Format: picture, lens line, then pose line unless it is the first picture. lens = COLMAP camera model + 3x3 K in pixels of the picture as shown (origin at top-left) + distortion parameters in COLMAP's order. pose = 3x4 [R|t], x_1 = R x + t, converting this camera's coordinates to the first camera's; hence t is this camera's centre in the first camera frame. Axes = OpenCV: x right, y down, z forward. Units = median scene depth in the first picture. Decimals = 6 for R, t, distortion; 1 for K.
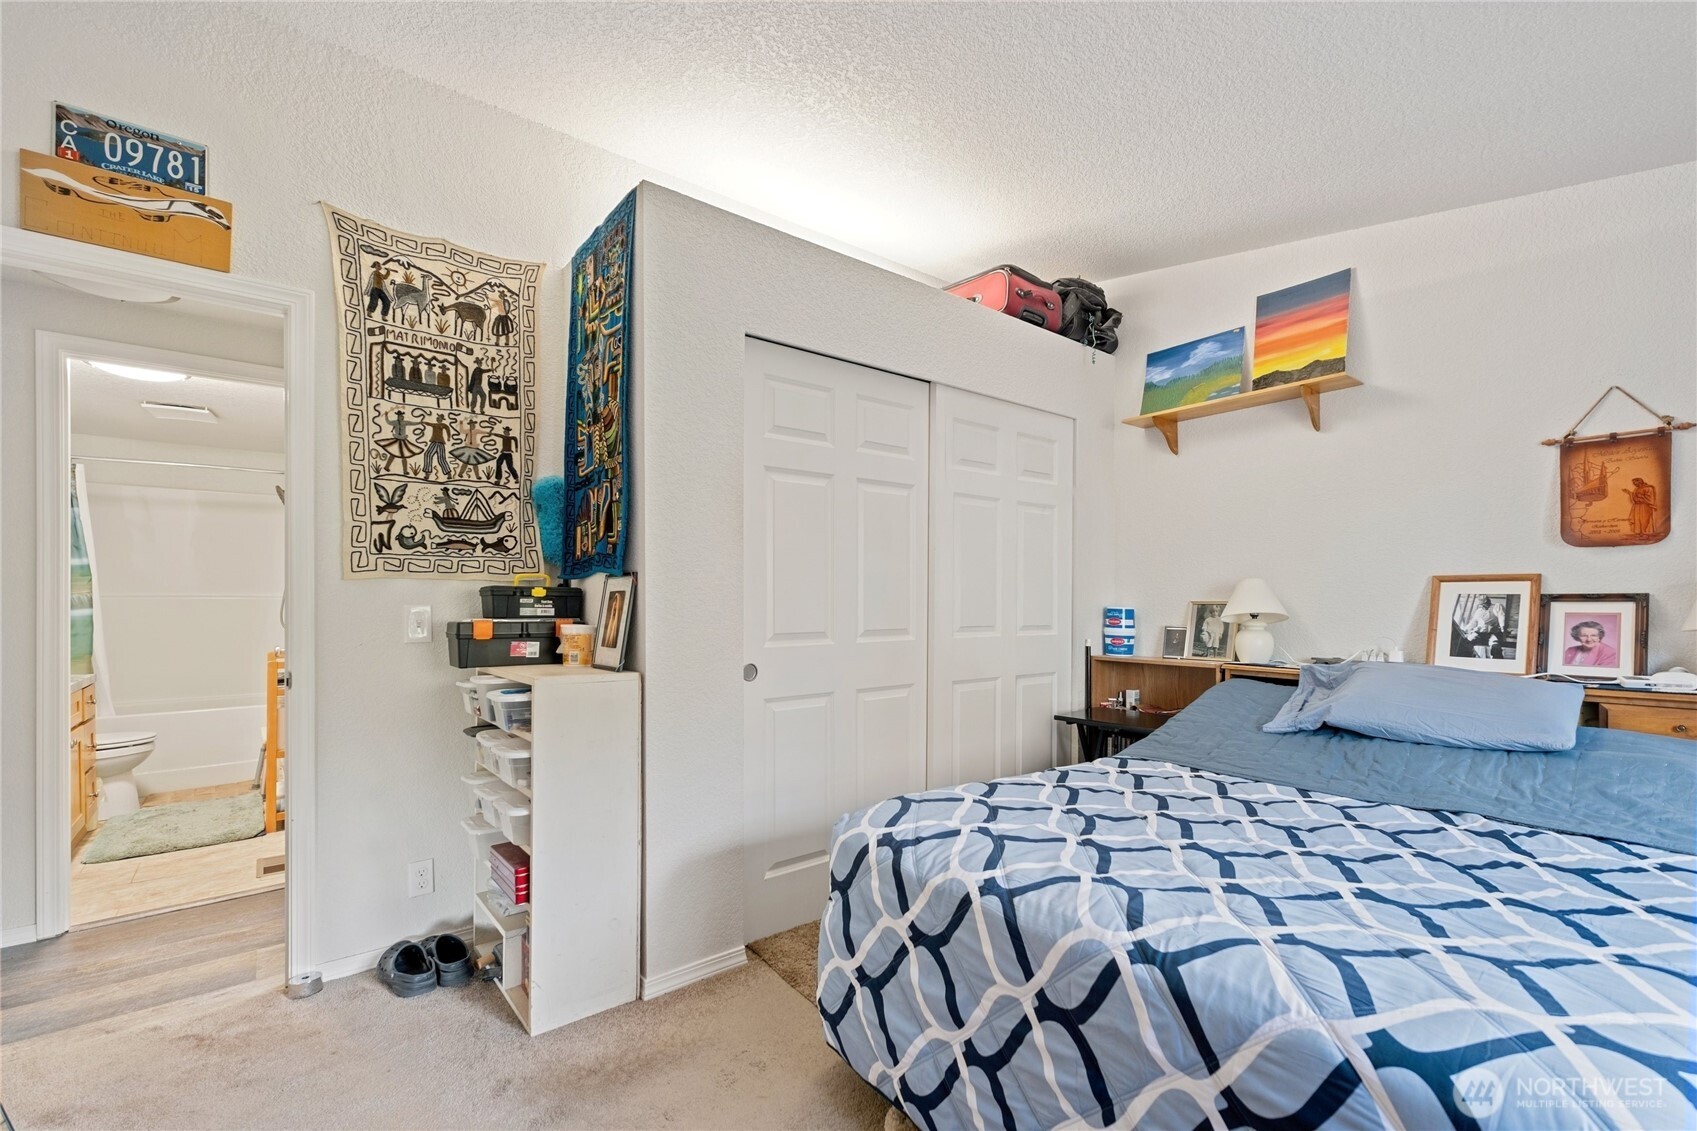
lens RADIAL K [[723.3, 0, 860.4], [0, 723.3, 579.4], [0, 0, 1]] dist [-0.002001, 0.000283]
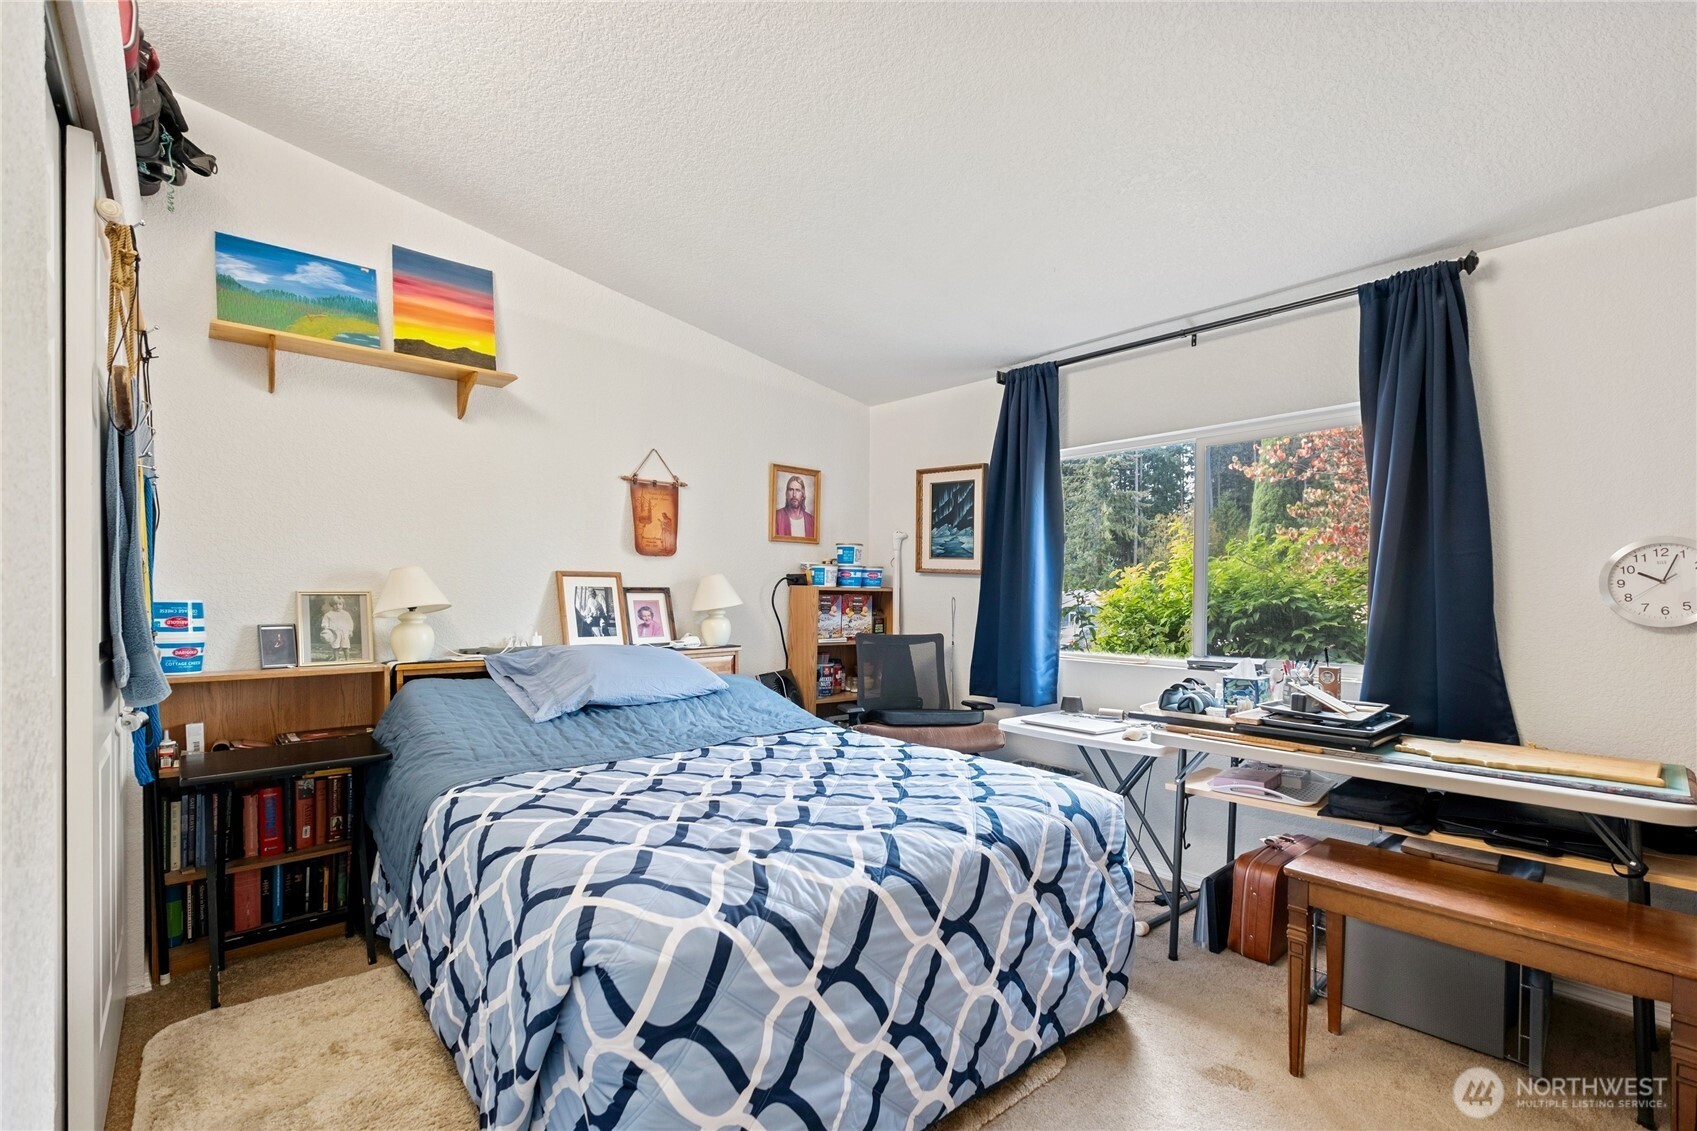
lens RADIAL K [[744.3, 0, 858.9], [0, 744.3, 581.8], [0, 0, 1]] dist [0.000131, 0.001318]
pose [[-0.044153, 0.012722, 0.998944, -0.481978], [-0.036085, 0.999246, -0.014321, 0.013596], [-0.998373, -0.036679, -0.043661, 0.590761]]
